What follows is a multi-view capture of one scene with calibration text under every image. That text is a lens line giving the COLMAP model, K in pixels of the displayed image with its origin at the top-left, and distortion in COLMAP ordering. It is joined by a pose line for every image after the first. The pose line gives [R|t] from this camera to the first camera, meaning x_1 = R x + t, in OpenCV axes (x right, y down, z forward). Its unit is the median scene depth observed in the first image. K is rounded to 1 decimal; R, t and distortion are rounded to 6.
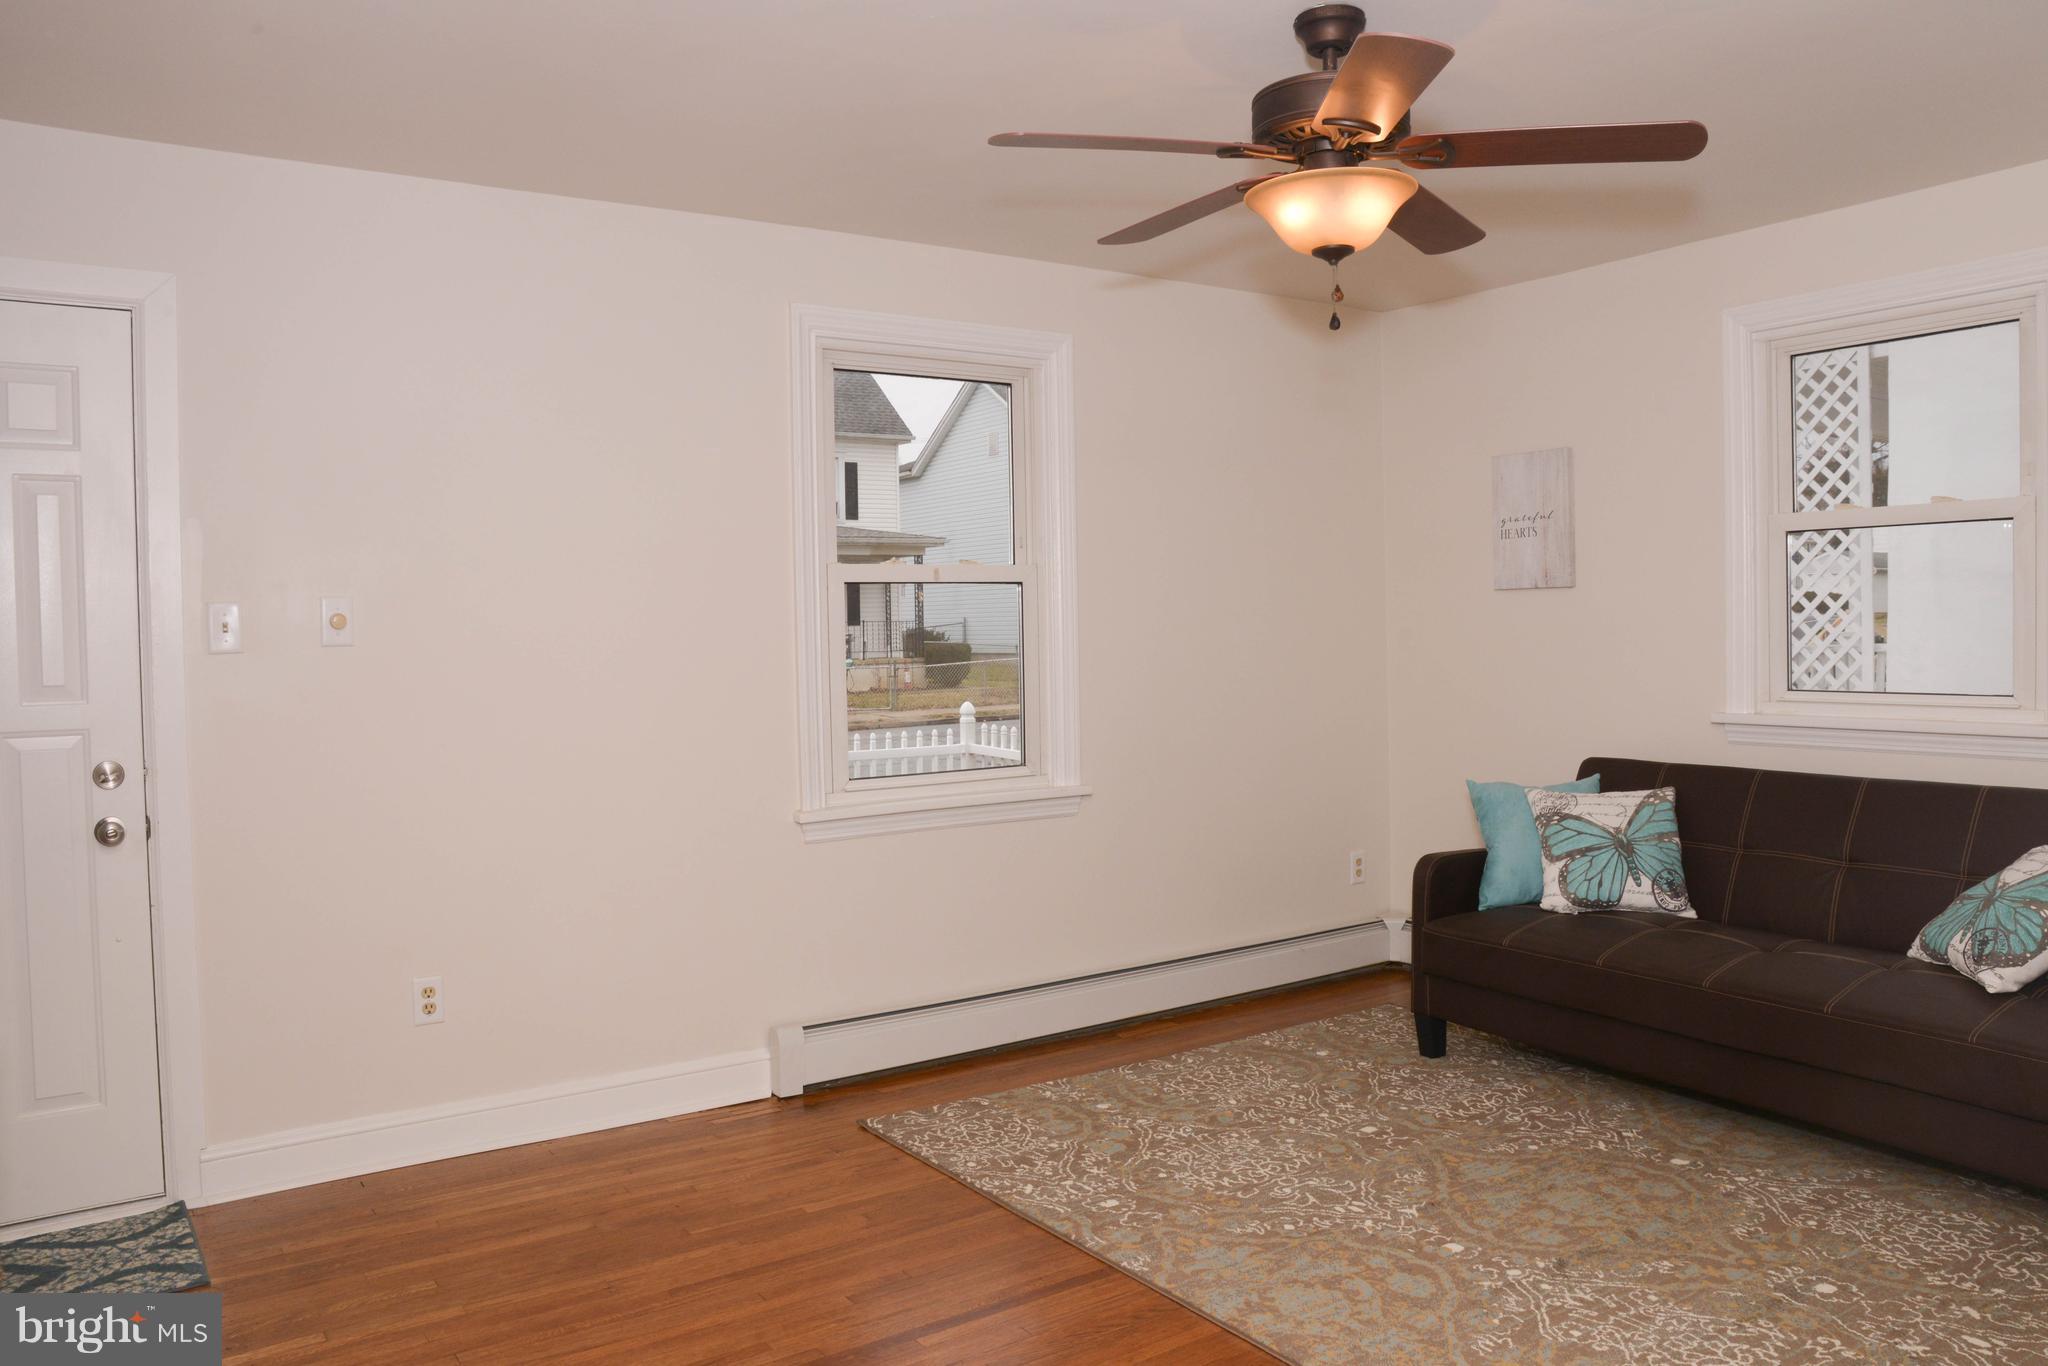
lens RADIAL K [[1482.4, 0, 1024.0], [0, 1482.4, 683.0], [0, 0, 1]] dist [-0.126990, 0.090227]
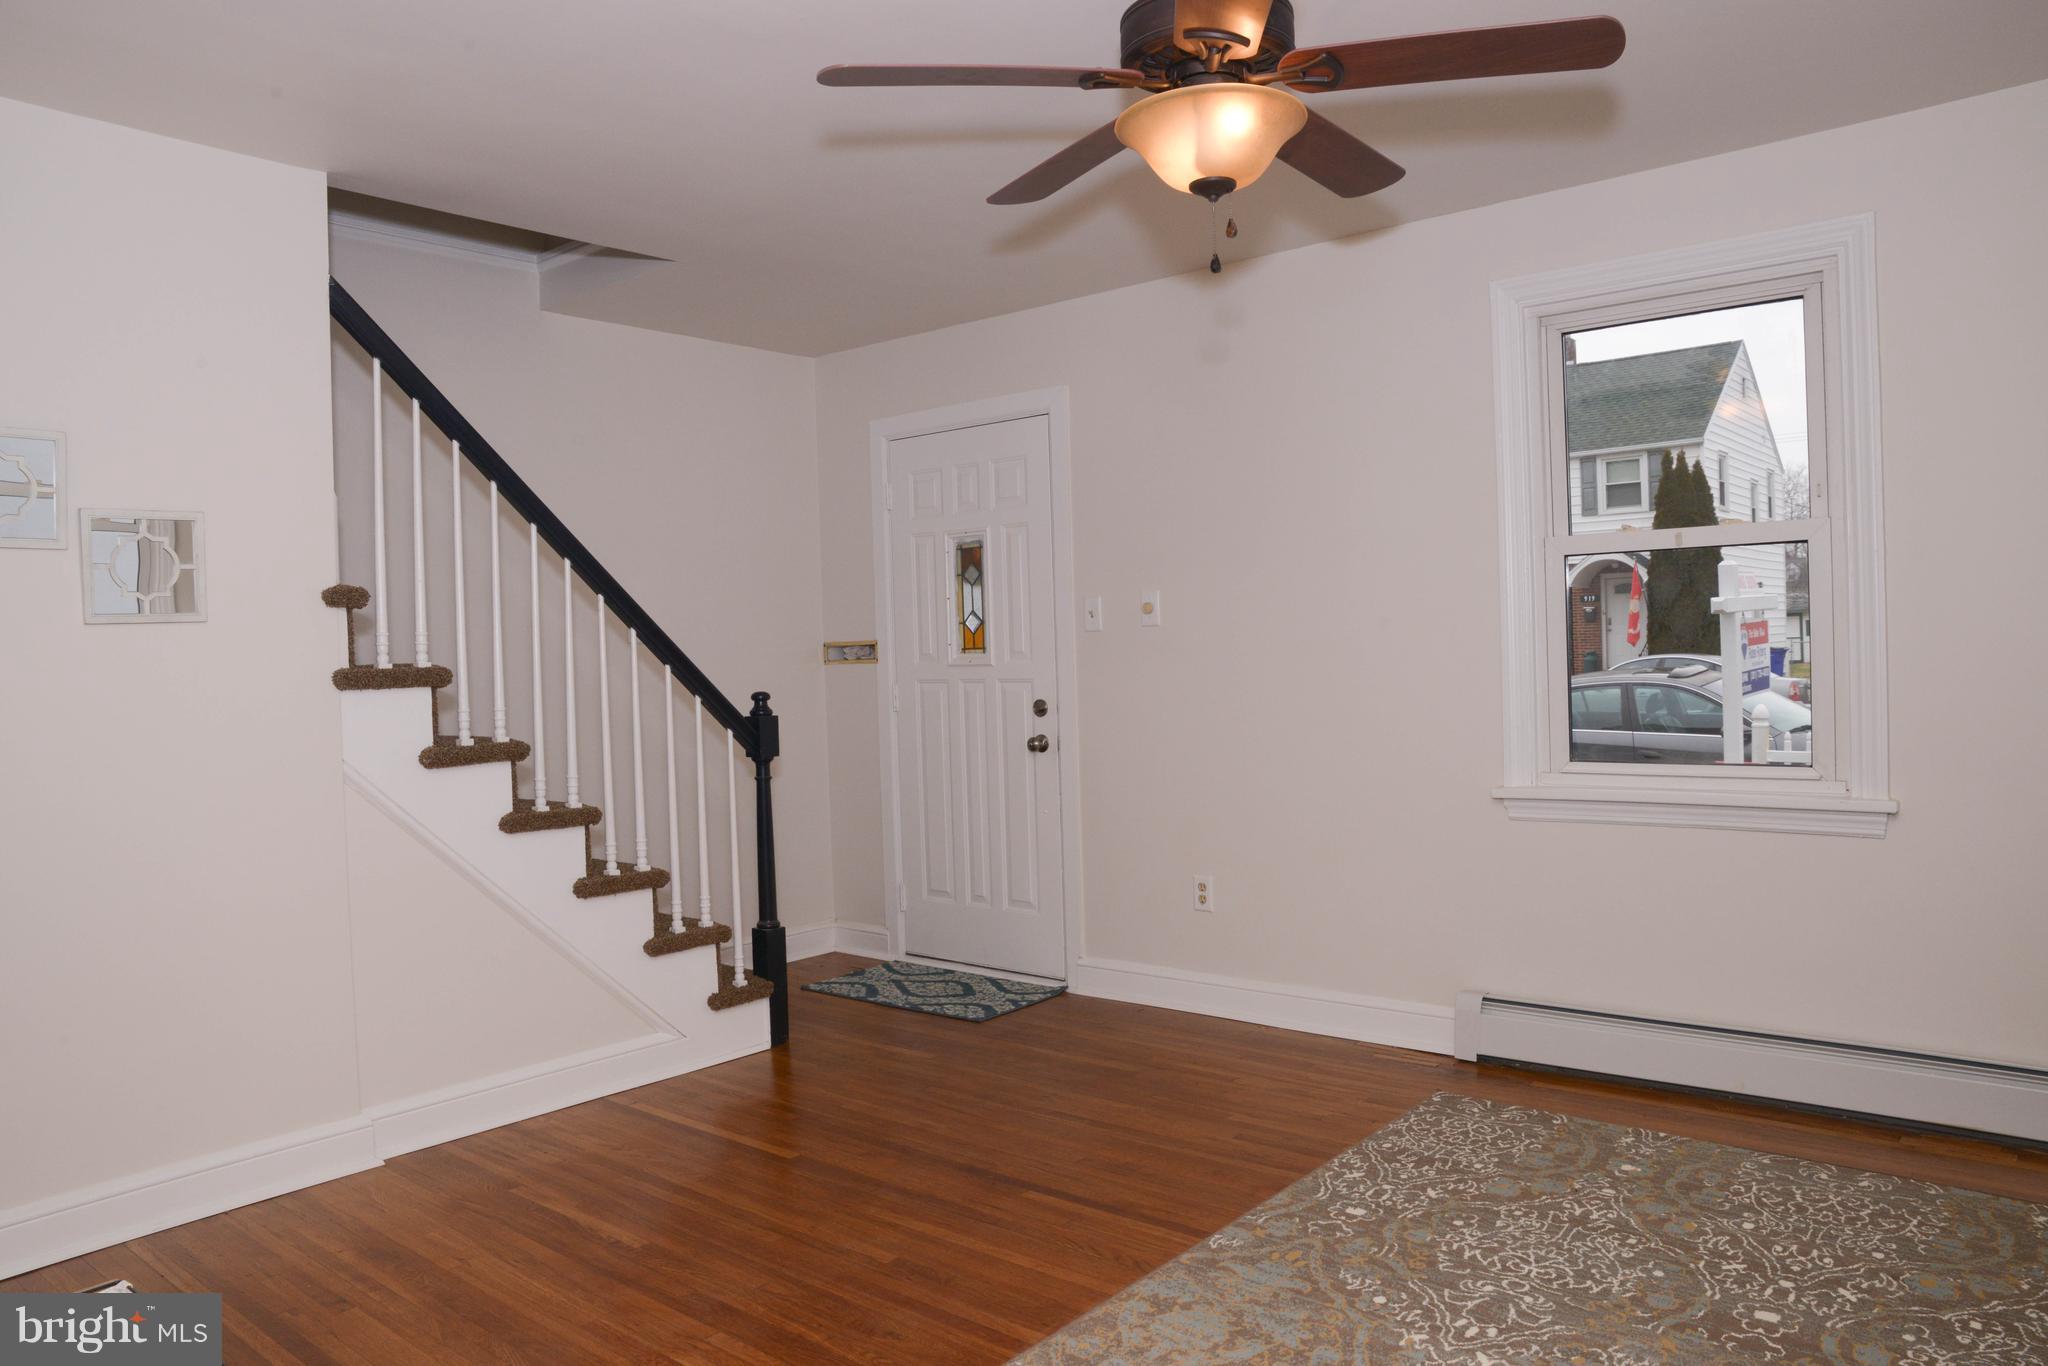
lens RADIAL K [[1404.9, 0, 1030.9], [0, 1404.9, 679.5], [0, 0, 1]] dist [-0.130437, 0.093301]
pose [[0.268334, 0.031176, -0.962821, 0.805269], [-0.009177, 0.999514, 0.029807, -0.012791], [0.963282, 0.000838, 0.268489, 0.528030]]
